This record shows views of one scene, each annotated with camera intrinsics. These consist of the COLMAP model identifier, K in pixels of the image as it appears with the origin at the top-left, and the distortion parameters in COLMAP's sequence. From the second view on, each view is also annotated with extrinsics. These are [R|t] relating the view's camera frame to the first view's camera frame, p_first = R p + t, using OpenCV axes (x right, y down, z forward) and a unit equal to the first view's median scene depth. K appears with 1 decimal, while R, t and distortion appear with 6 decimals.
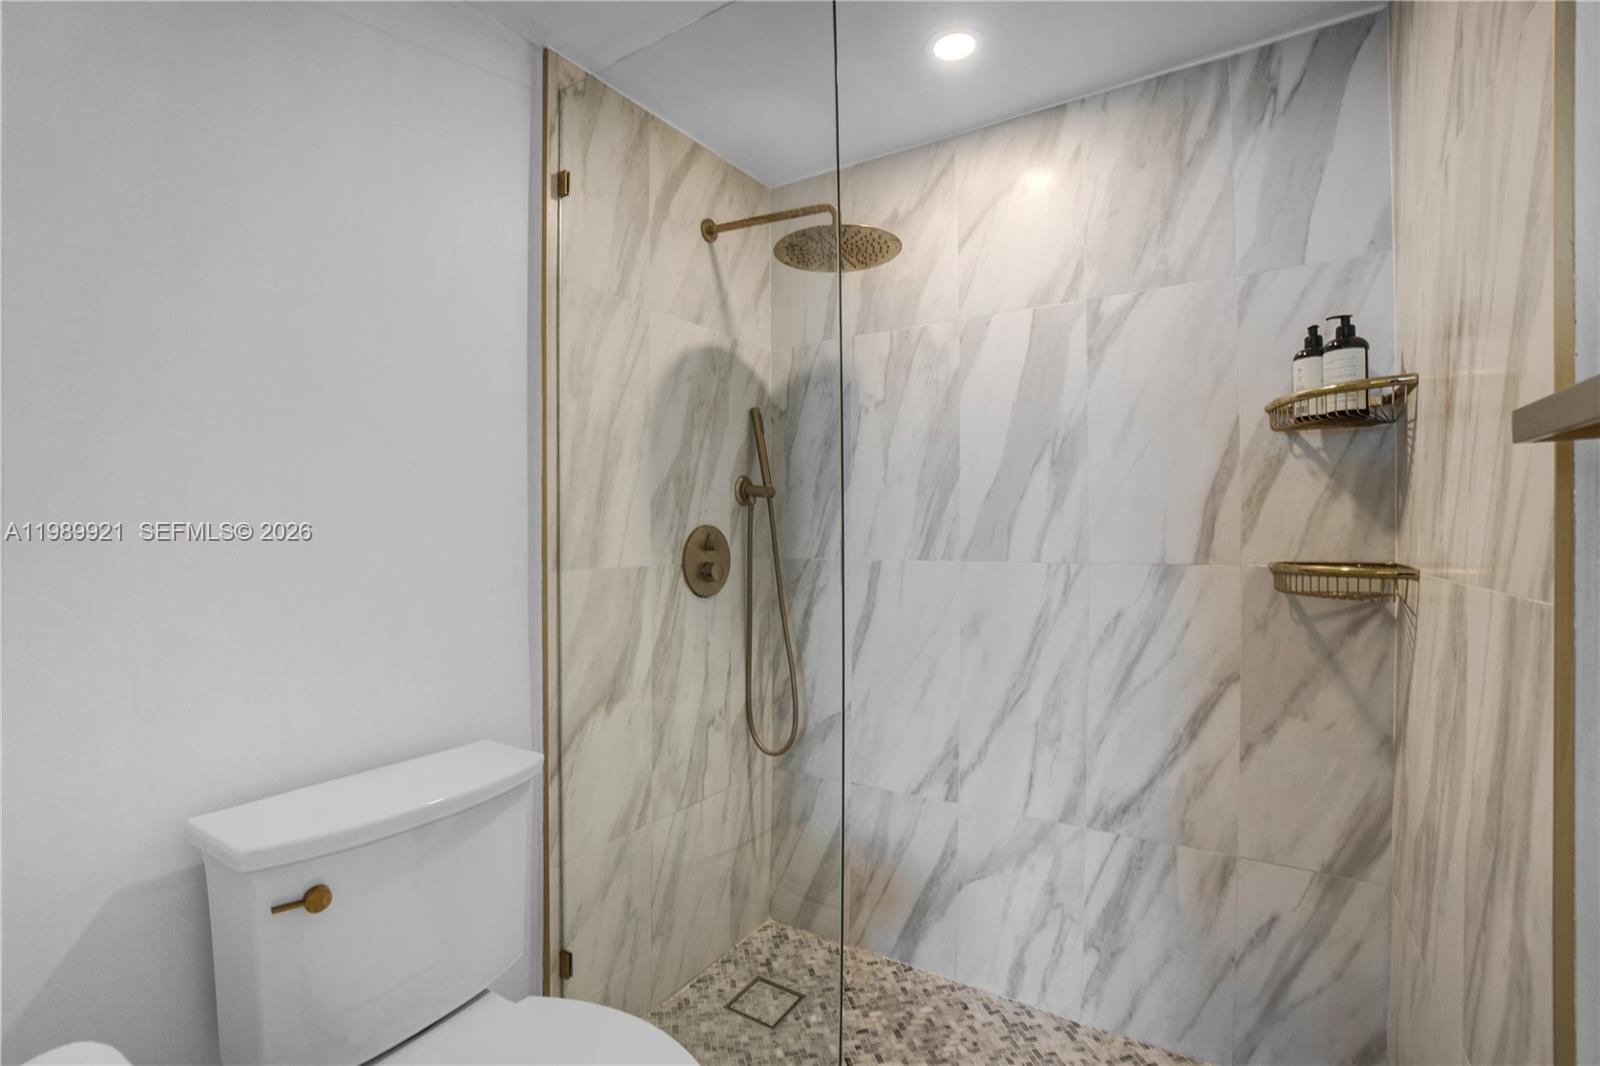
lens RADIAL K [[725.1, 0, 781.9], [0, 725.1, 524.8], [0, 0, 1]] dist [-0.057934, 0.019603]
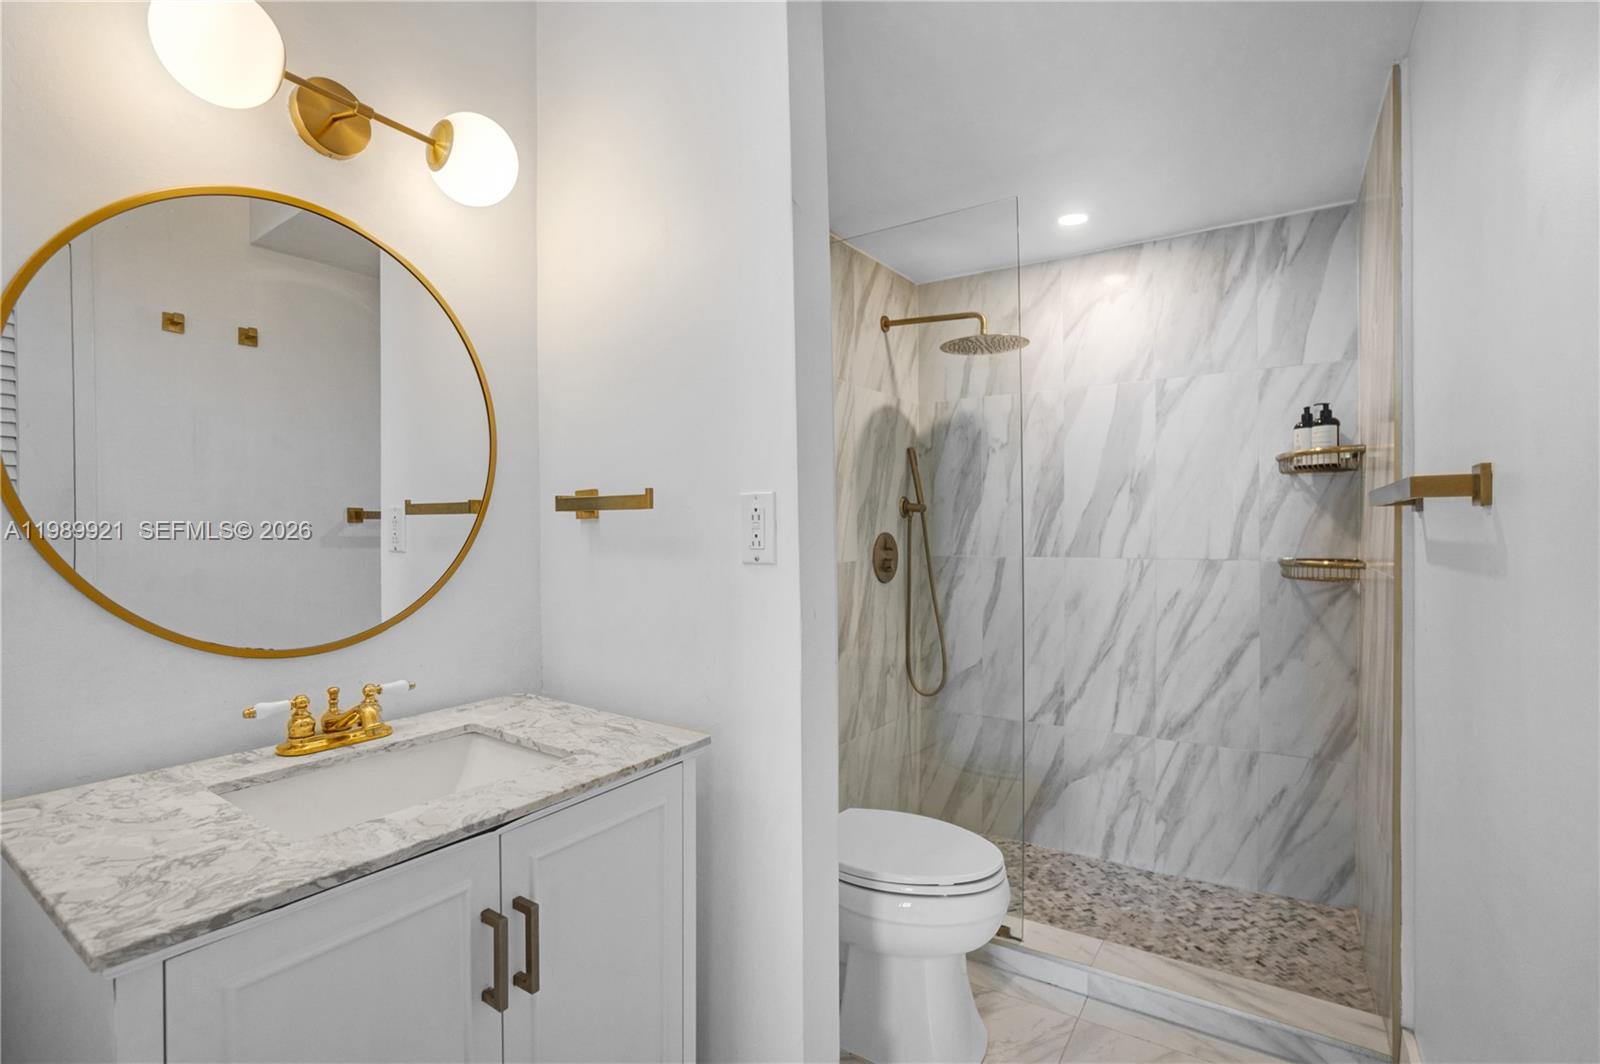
lens RADIAL K [[742.7, 0, 803.6], [0, 742.7, 521.5], [0, 0, 1]] dist [-0.018303, 0.000861]
pose [[0.999988, -0.002507, -0.004193, -0.293367], [0.002526, 0.999986, 0.004661, -0.032587], [0.004181, -0.004671, 0.999980, -0.527507]]
